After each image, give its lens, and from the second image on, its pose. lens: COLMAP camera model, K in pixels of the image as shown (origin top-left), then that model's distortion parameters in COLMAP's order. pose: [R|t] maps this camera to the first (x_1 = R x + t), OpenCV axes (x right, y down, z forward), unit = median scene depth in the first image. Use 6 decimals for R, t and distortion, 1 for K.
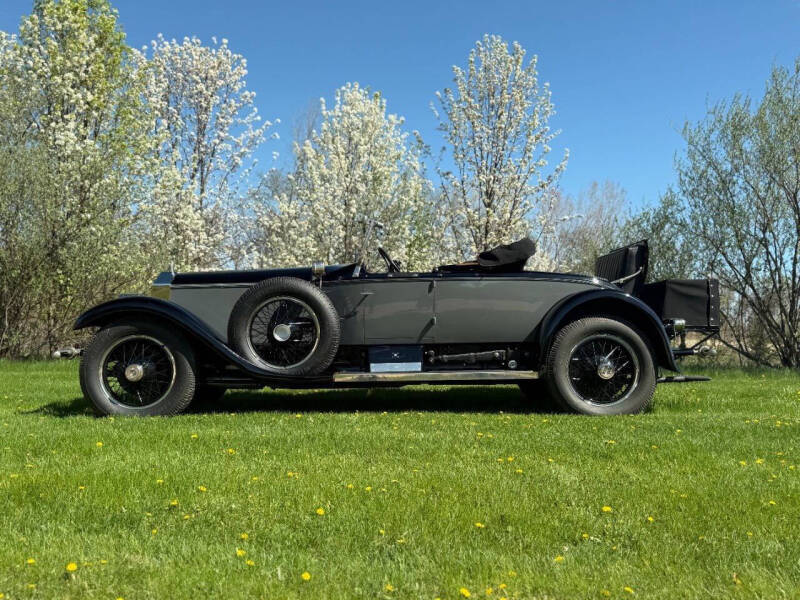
lens RADIAL K [[761.1, 0, 400.0], [0, 761.1, 300.0], [0, 0, 1]] dist [0.202020, -0.305589]
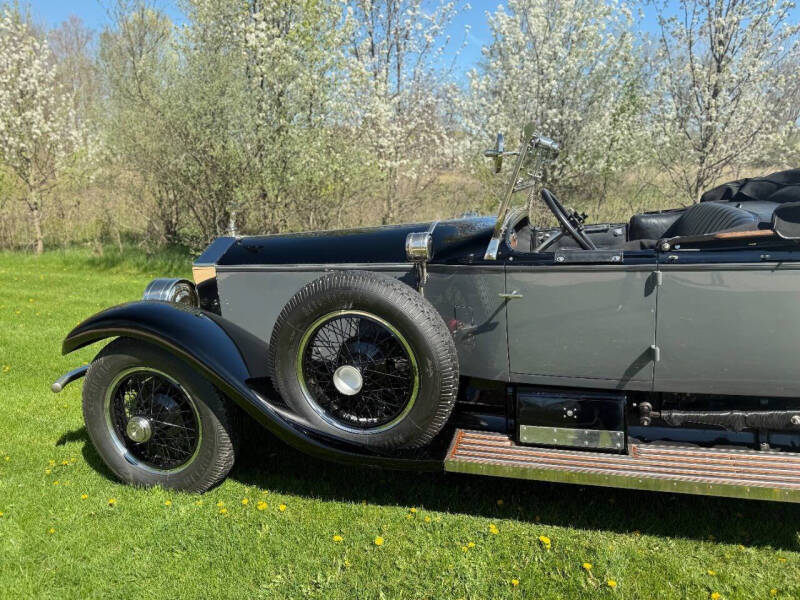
lens RADIAL K [[582.1, 0, 400.0], [0, 582.1, 300.0], [0, 0, 1]] dist [0.089514, -0.112716]
pose [[0.944323, 0.017314, -0.328565, 0.015091], [0.062955, 0.970655, 0.232088, -0.101196], [0.322942, -0.239851, 0.915522, 0.618371]]
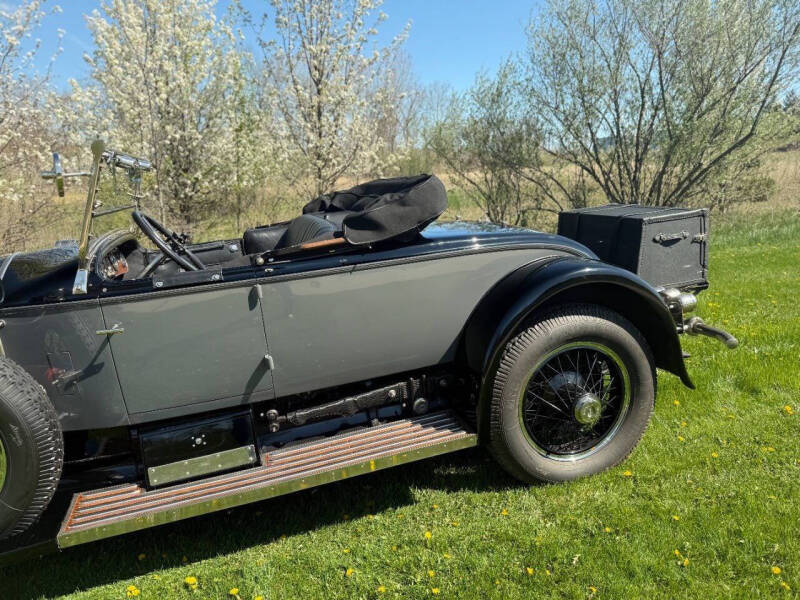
lens RADIAL K [[582.1, 0, 400.0], [0, 582.1, 300.0], [0, 0, 1]] dist [0.089514, -0.112716]
pose [[0.965593, -0.138322, 0.220220, 0.048902], [0.080831, 0.964503, 0.251395, -0.101718], [-0.247177, -0.224945, 0.942498, 0.627742]]
